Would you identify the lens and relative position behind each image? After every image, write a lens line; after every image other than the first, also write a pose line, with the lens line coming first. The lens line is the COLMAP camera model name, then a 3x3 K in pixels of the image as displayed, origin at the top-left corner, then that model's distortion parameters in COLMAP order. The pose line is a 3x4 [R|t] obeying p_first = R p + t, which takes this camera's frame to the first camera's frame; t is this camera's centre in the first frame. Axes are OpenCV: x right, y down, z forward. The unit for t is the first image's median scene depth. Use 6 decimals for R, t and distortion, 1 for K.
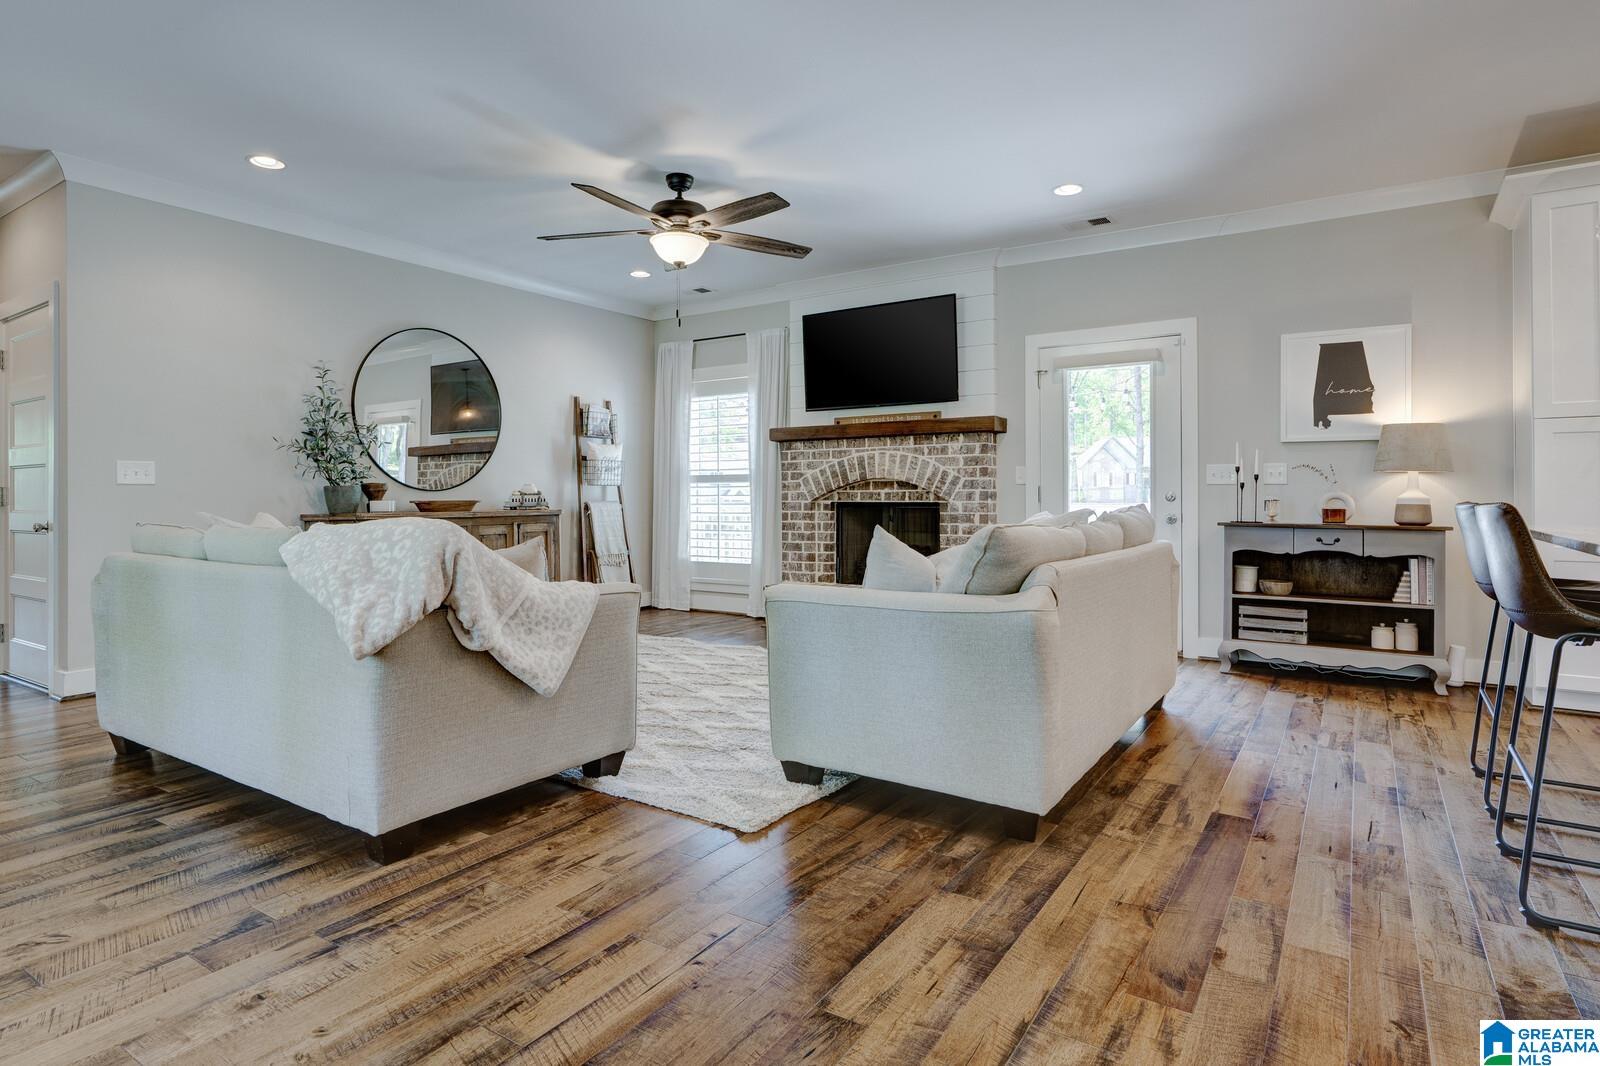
lens RADIAL K [[852.6, 0, 804.8], [0, 852.6, 496.4], [0, 0, 1]] dist [-0.003039, -0.000329]
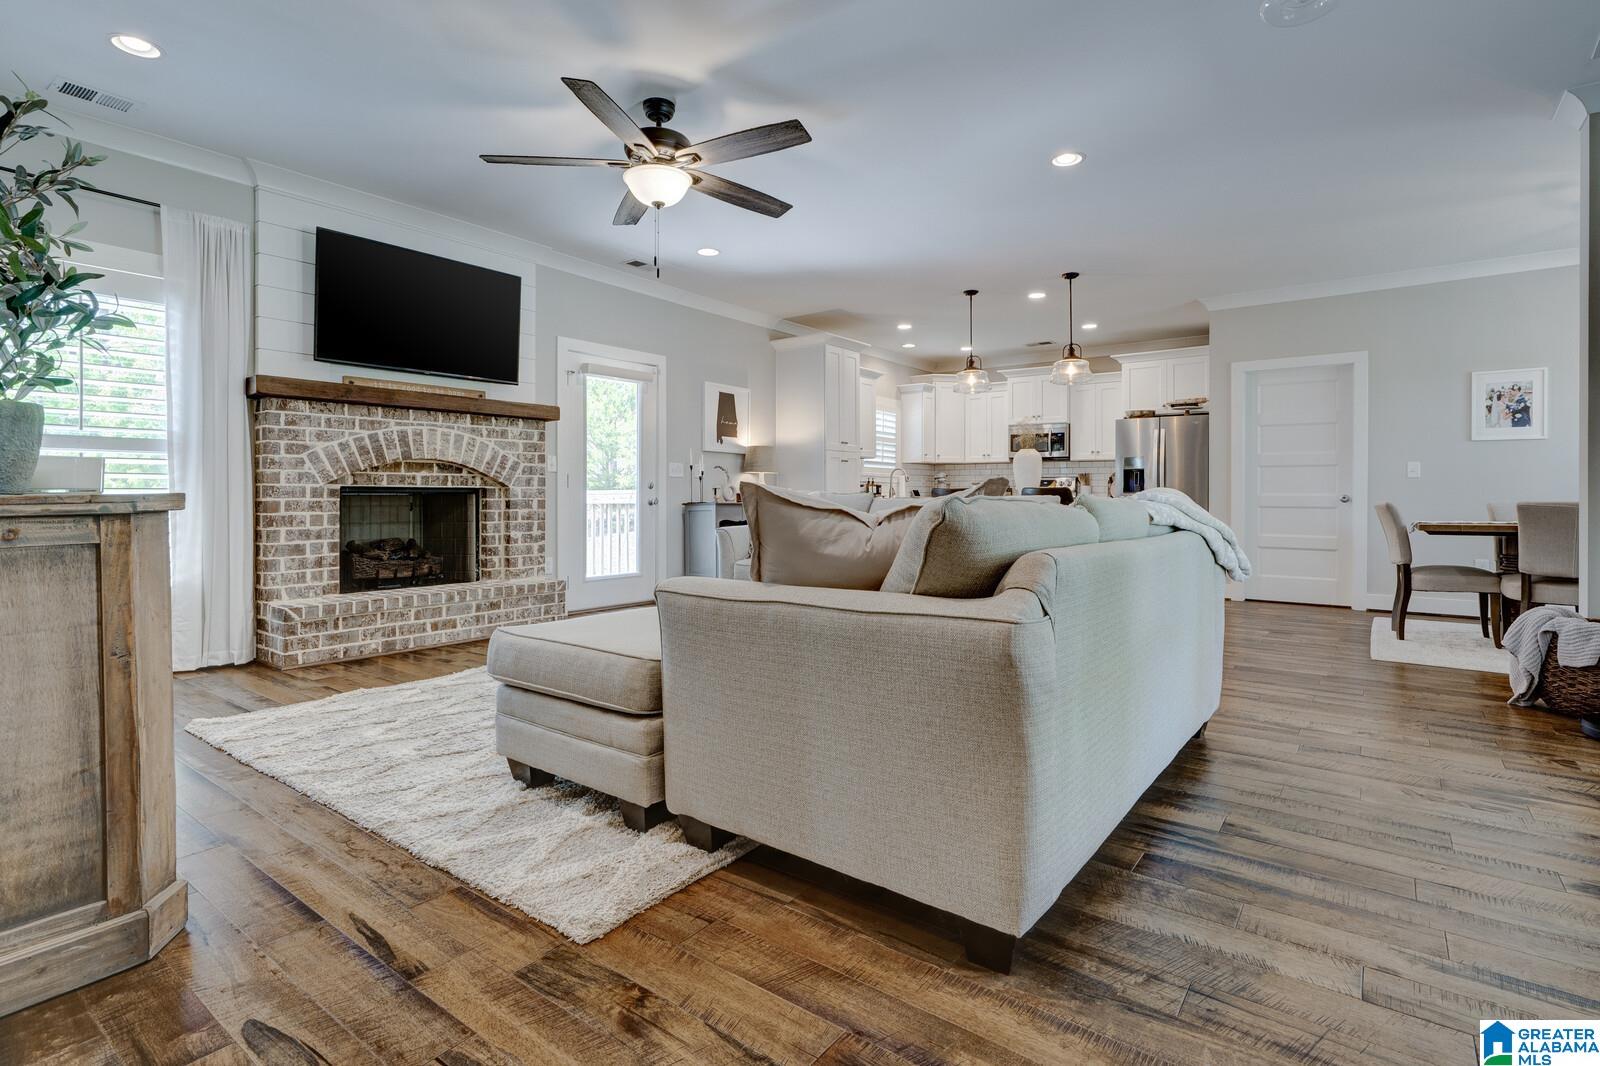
lens RADIAL K [[776.0, 0, 807.3], [0, 776.0, 499.7], [0, 0, 1]] dist [-0.002136, -0.000192]
pose [[0.060996, -0.002723, 0.998134, -0.671133], [-0.001121, 0.999995, 0.002797, 0.017016], [-0.998137, -0.001290, 0.060993, 0.582884]]
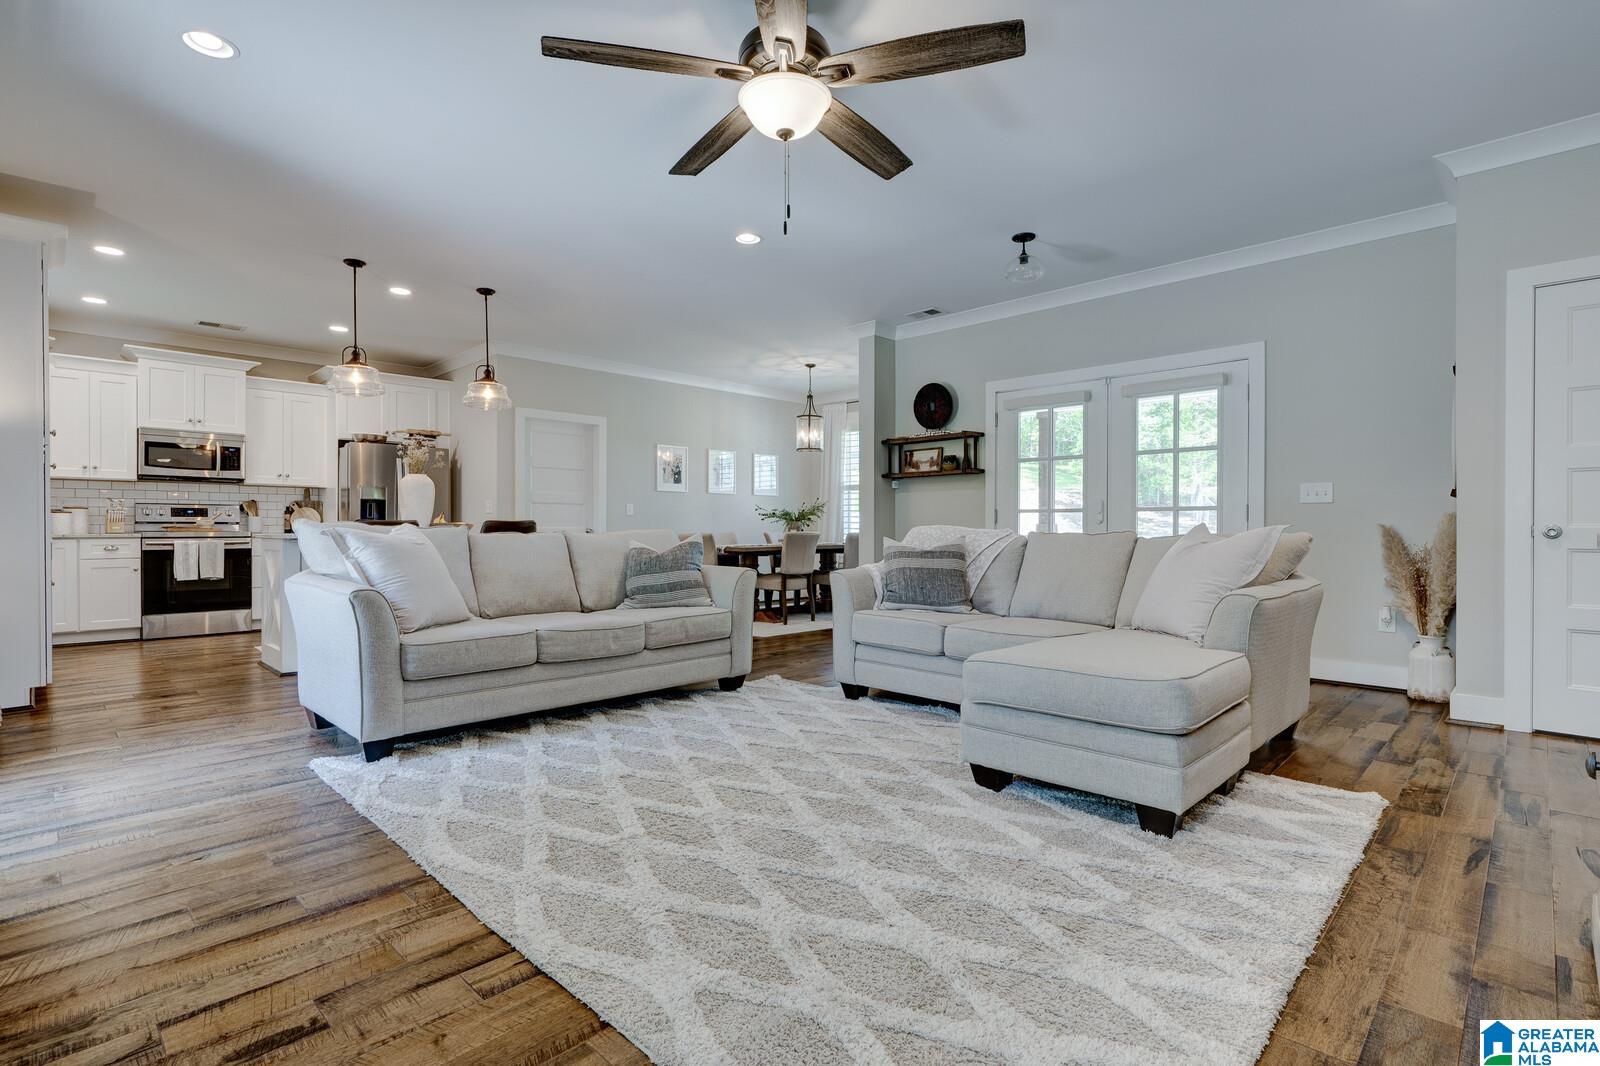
lens RADIAL K [[767.4, 0, 800.0], [0, 767.4, 533.0], [0, 0, 1]] dist [-0.002104, -0.000533]
pose [[-0.981482, 0.001861, 0.191547, -0.189635], [0.003258, 0.999970, 0.006979, 0.013365], [-0.191529, 0.007474, -0.981459, 1.139125]]
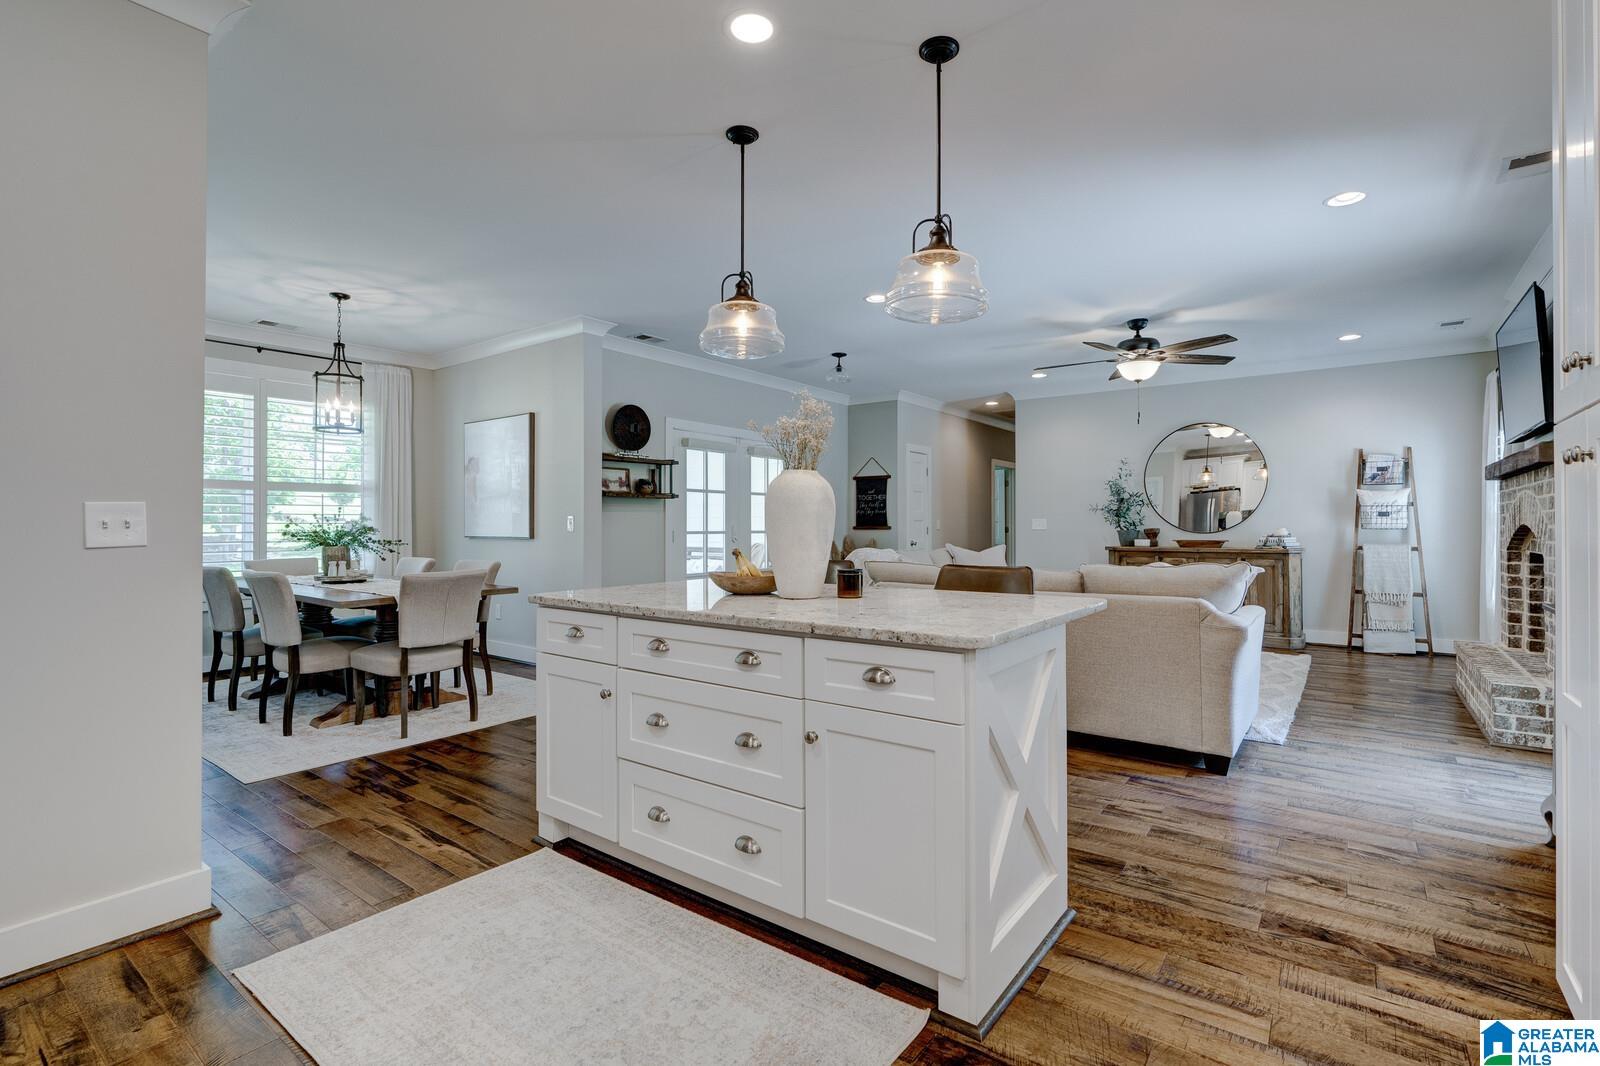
lens RADIAL K [[738.8, 0, 800.0], [0, 738.8, 533.0], [0, 0, 1]] dist [0.001164, 0.000144]
pose [[-0.067830, 0.012992, -0.997612, 0.836355], [-0.002105, 0.999911, 0.013165, -0.021066], [0.997695, 0.002993, -0.067796, 0.373576]]
